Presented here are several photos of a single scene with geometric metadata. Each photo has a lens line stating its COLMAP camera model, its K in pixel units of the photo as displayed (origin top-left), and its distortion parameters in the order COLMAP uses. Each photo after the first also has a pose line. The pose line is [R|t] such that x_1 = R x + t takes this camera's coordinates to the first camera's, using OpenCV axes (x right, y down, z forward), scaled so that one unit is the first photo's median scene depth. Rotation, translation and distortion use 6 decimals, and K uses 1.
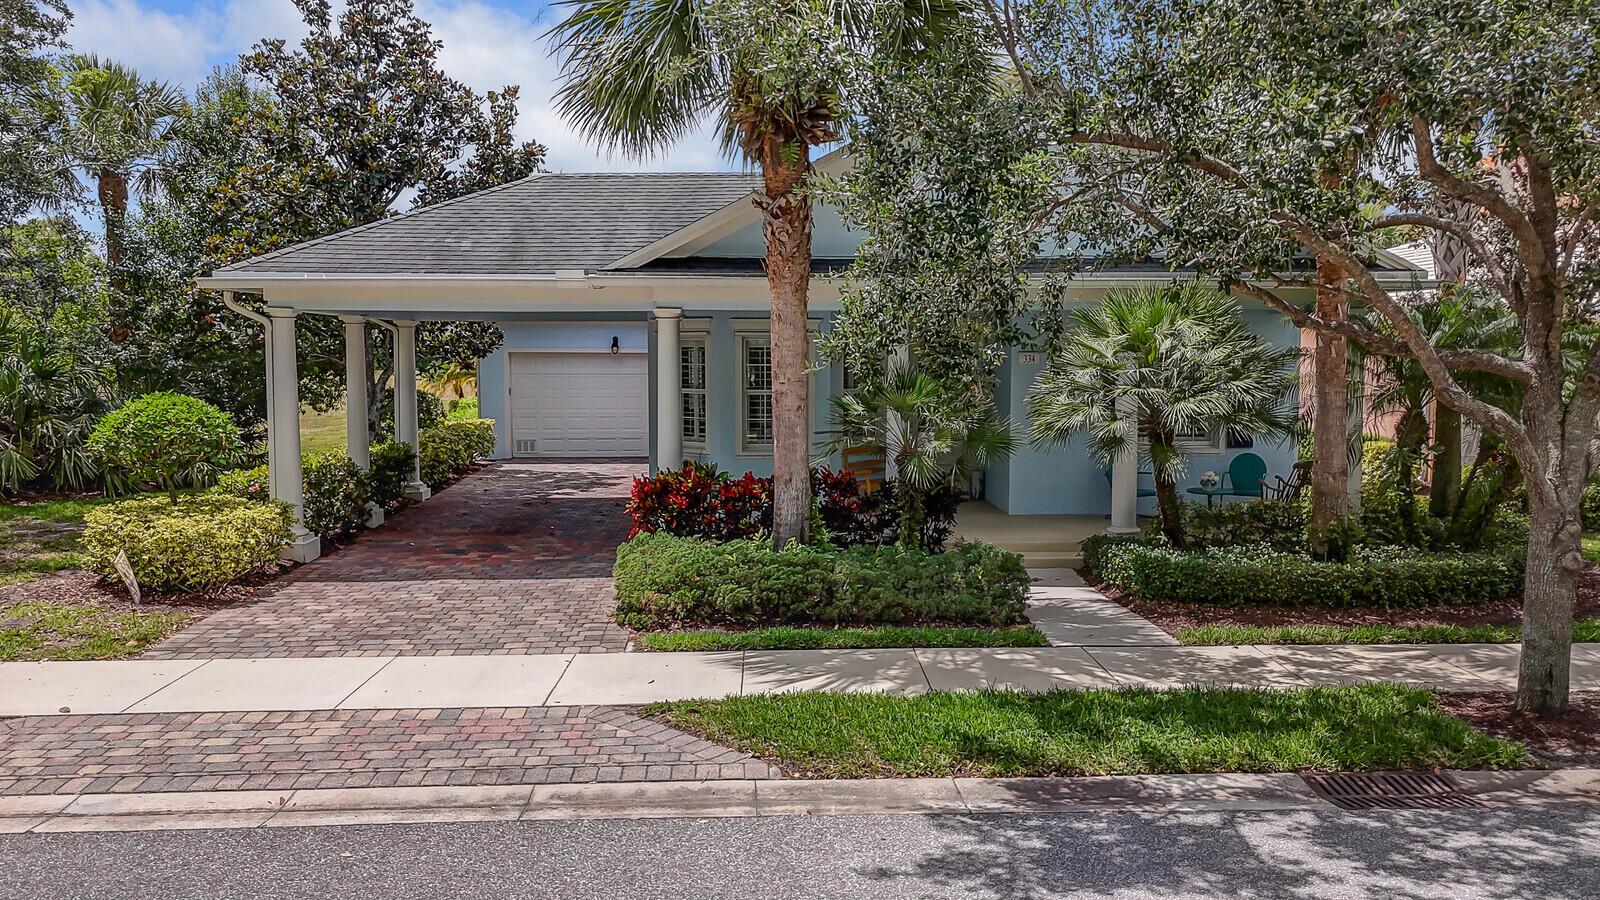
lens RADIAL K [[1197.5, 0, 798.8], [0, 1197.5, 452.3], [0, 0, 1]] dist [0.039109, -0.032473]
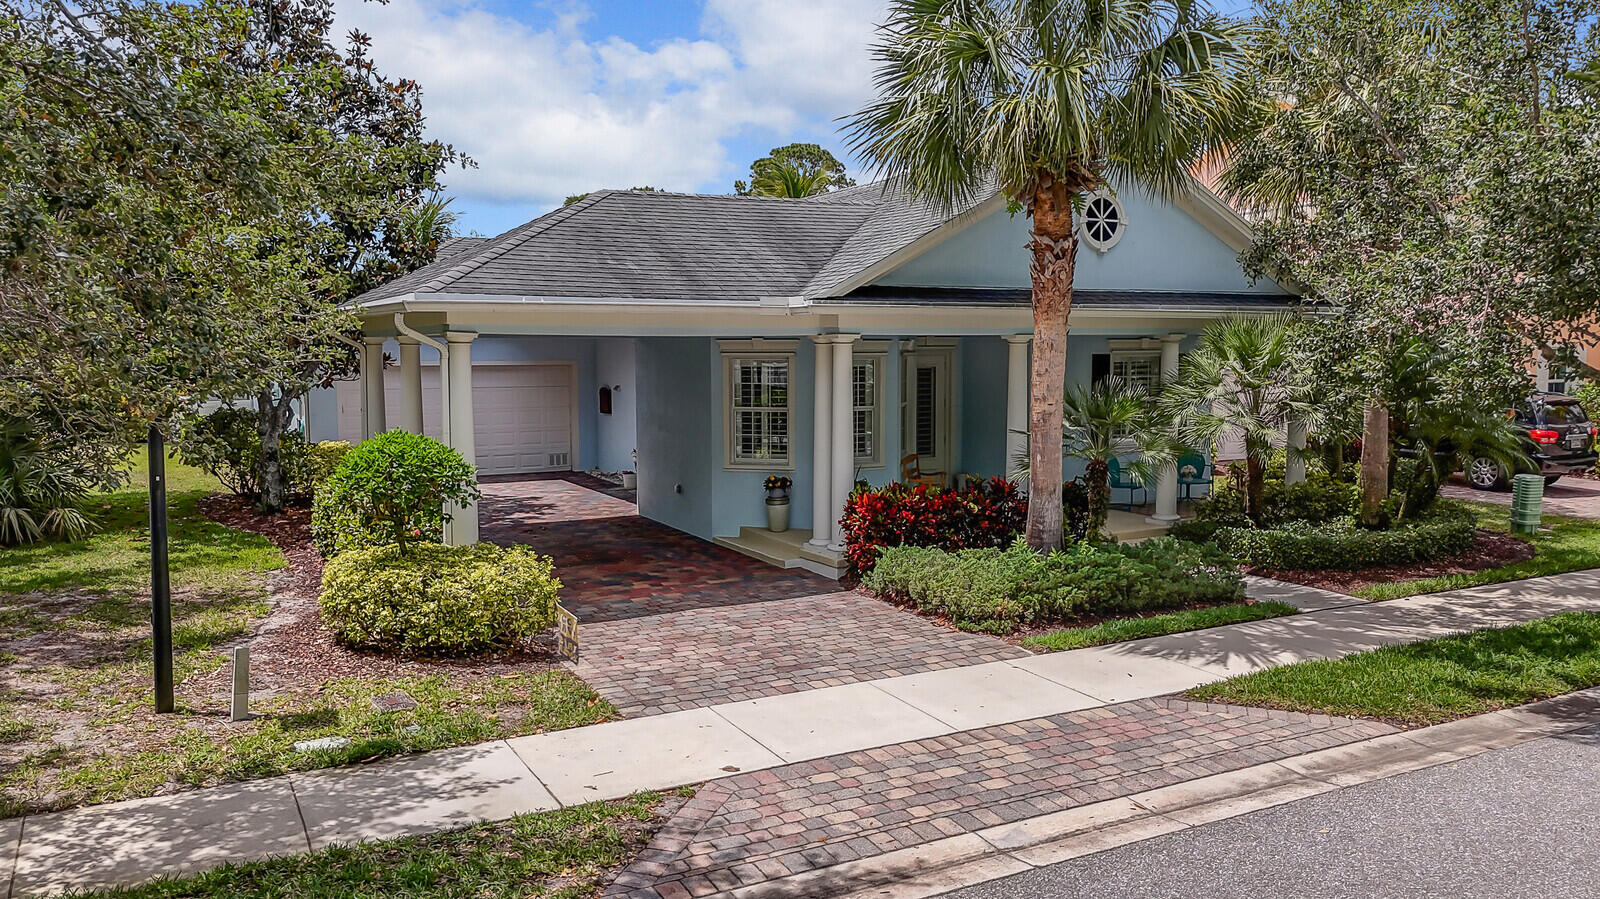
lens RADIAL K [[1197.5, 0, 791.2], [0, 1197.5, 442.5], [0, 0, 1]] dist [0.039109, -0.032473]
pose [[0.905961, -0.037242, 0.421720, -1.081501], [0.039469, 0.999215, 0.003451, -0.054564], [-0.421517, 0.013519, 0.906719, 0.124602]]
